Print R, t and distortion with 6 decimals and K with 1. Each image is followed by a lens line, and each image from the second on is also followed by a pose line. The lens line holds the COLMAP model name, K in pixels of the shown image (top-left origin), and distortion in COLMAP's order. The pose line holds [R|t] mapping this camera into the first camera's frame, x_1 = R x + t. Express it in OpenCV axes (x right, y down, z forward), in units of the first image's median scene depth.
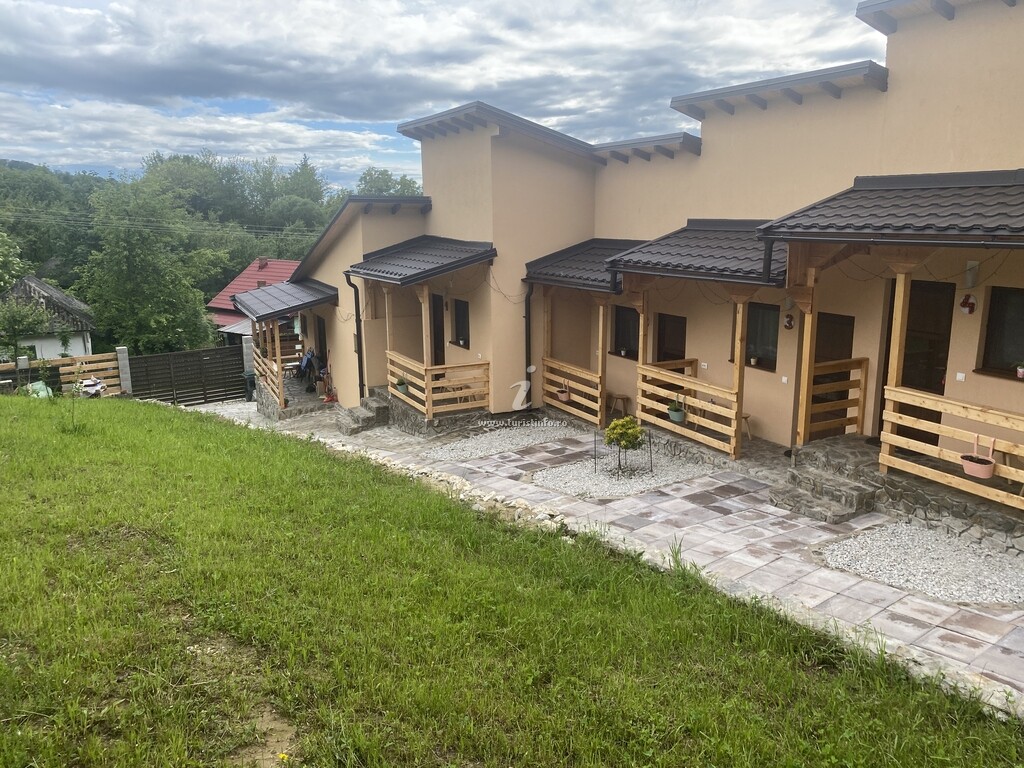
lens RADIAL K [[780.8, 0, 515.2], [0, 780.8, 380.4], [0, 0, 1]] dist [0.029423, -0.031016]
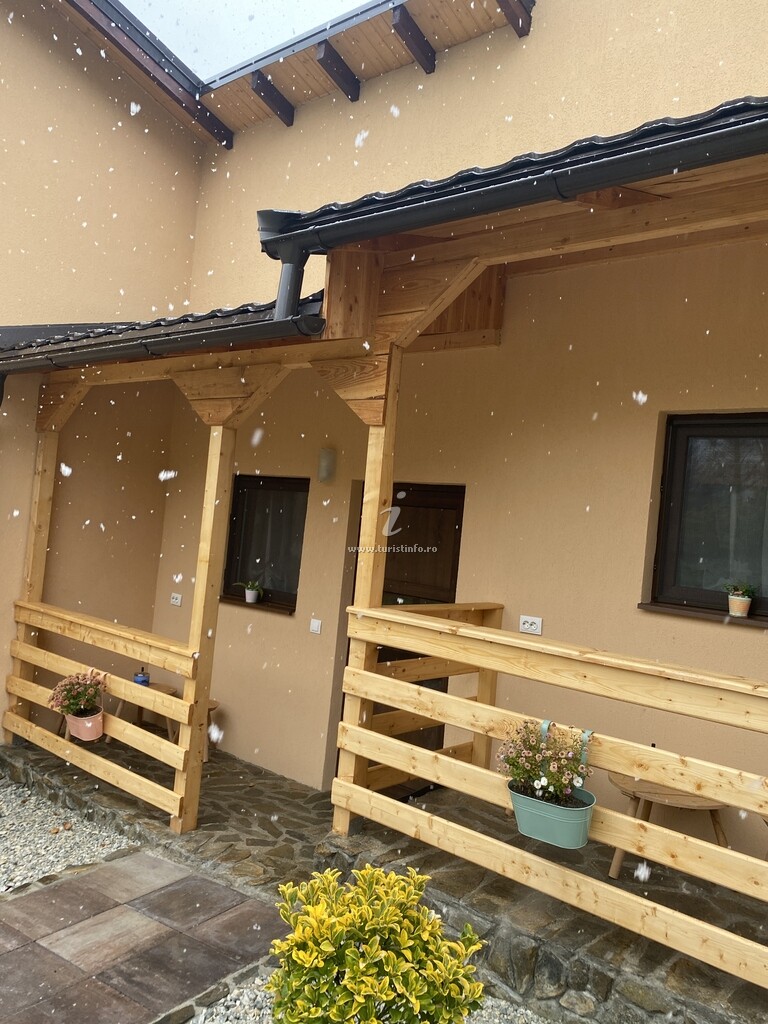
lens RADIAL K [[780.8, 0, 383.2], [0, 780.8, 508.4], [0, 0, 1]] dist [0.029423, -0.031016]
pose [[0.919777, 0.098981, 0.379754, 0.055424], [-0.014549, 0.975605, -0.219049, 0.005803], [-0.392172, 0.195951, 0.898779, 0.695751]]
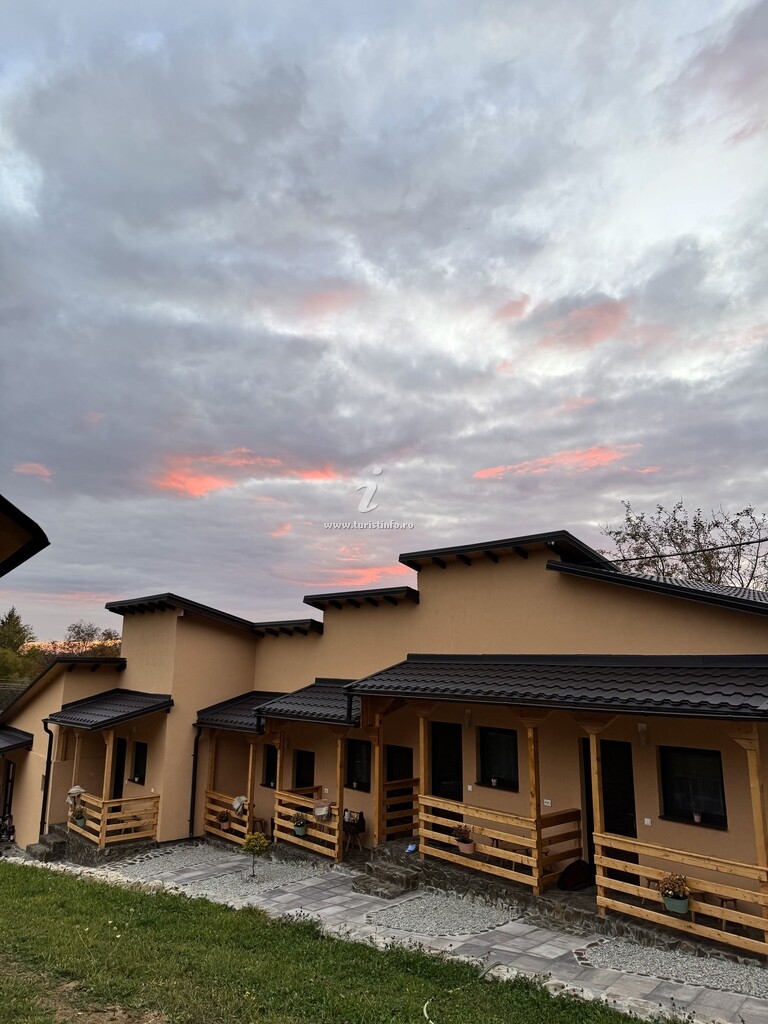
lens RADIAL K [[725.8, 0, 377.4], [0, 725.8, 507.9], [0, 0, 1]] dist [0.044065, -0.017631]
pose [[0.978080, 0.055458, 0.200708, 0.049494], [0.031312, 0.913749, -0.405071, 0.045441], [-0.205861, 0.402476, 0.891983, -0.301010]]
